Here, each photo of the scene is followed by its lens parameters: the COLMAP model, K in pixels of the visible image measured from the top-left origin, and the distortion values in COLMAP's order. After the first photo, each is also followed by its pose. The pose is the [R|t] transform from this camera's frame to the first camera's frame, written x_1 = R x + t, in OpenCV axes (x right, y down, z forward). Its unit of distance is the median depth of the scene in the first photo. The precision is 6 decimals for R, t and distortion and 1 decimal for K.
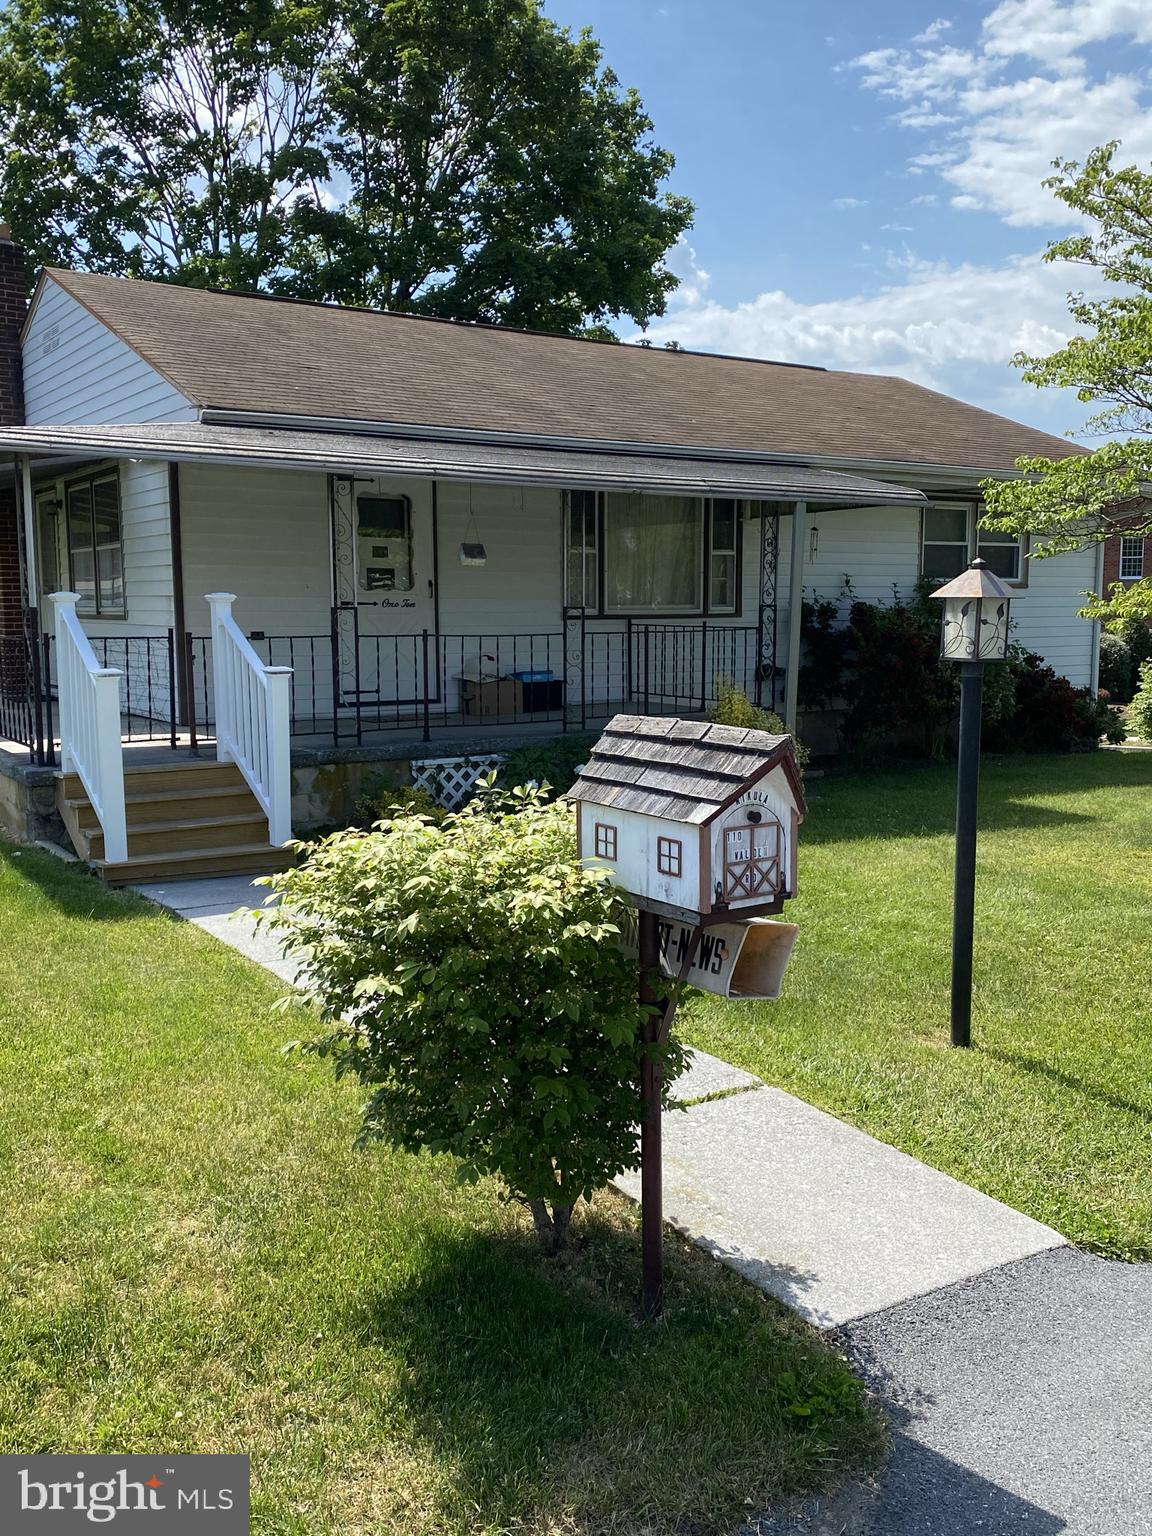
lens RADIAL K [[1339.1, 0, 582.9], [0, 1339.1, 771.1], [0, 0, 1]] dist [0.109725, -0.268372]
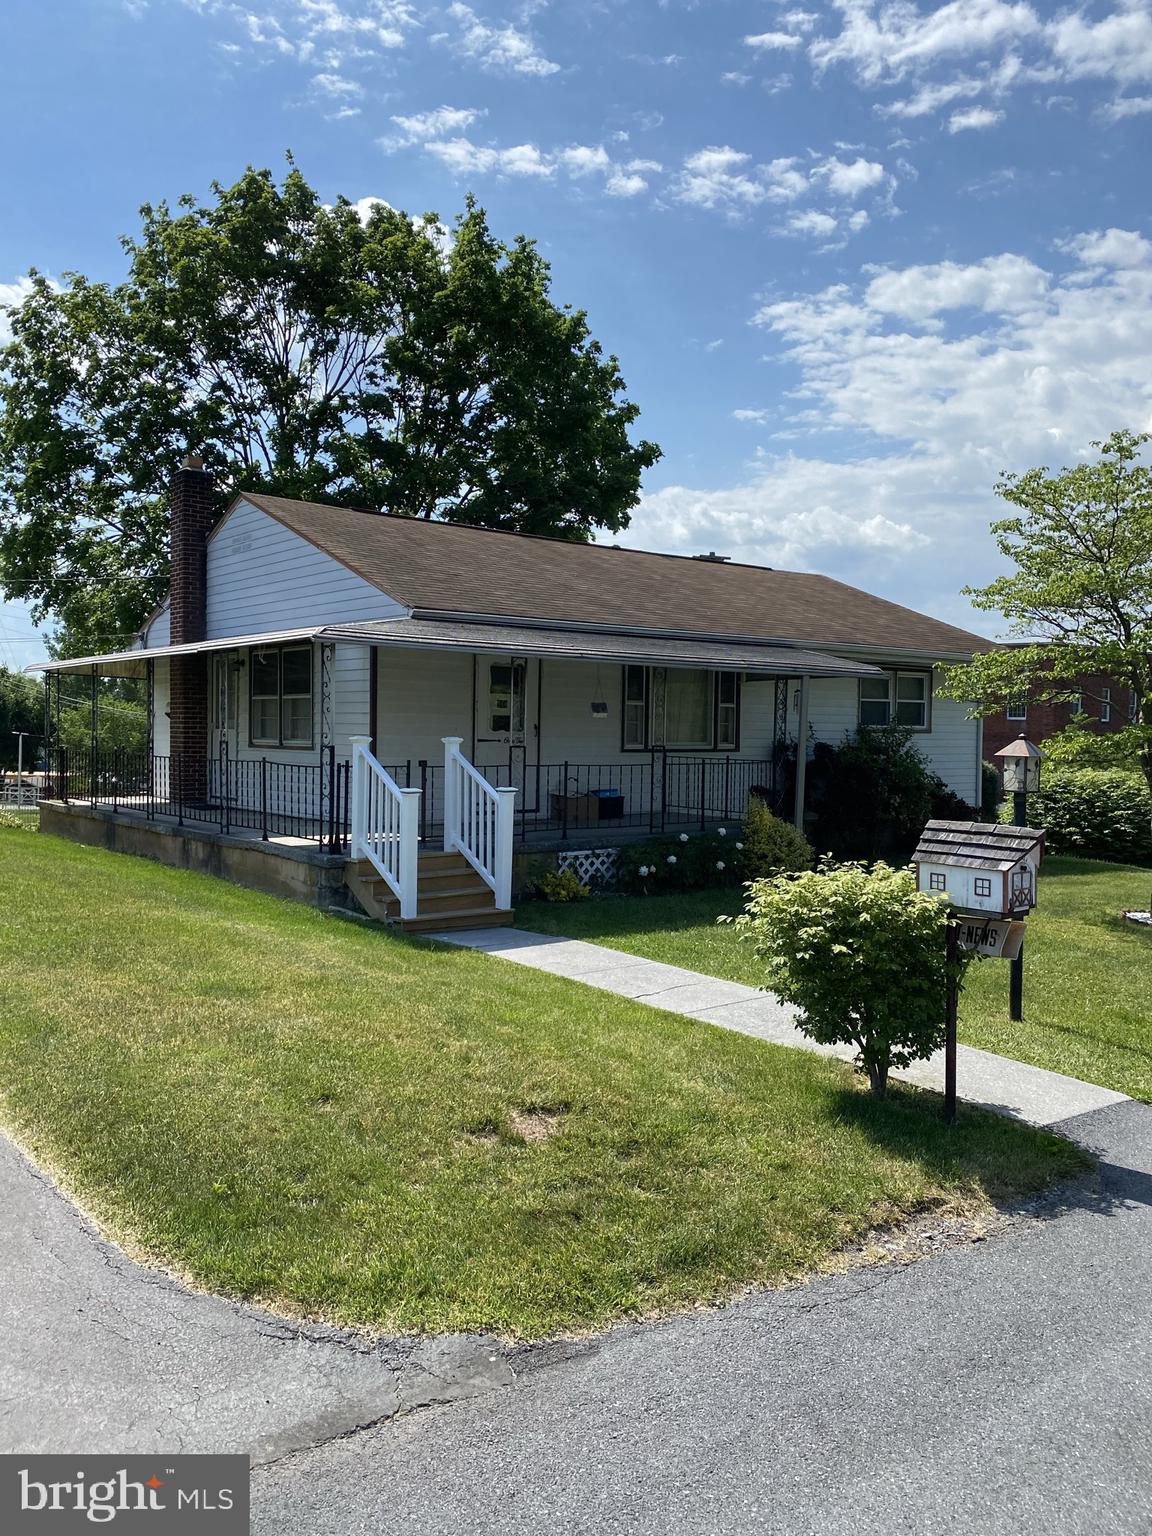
lens RADIAL K [[1139.4, 0, 577.0], [0, 1139.4, 750.5], [0, 0, 1]] dist [0.079070, -0.180504]
pose [[0.997256, 0.013530, 0.072778, -0.167058], [-0.005789, 0.994398, -0.105540, 0.010335], [-0.073798, 0.104829, 0.991748, -0.183448]]
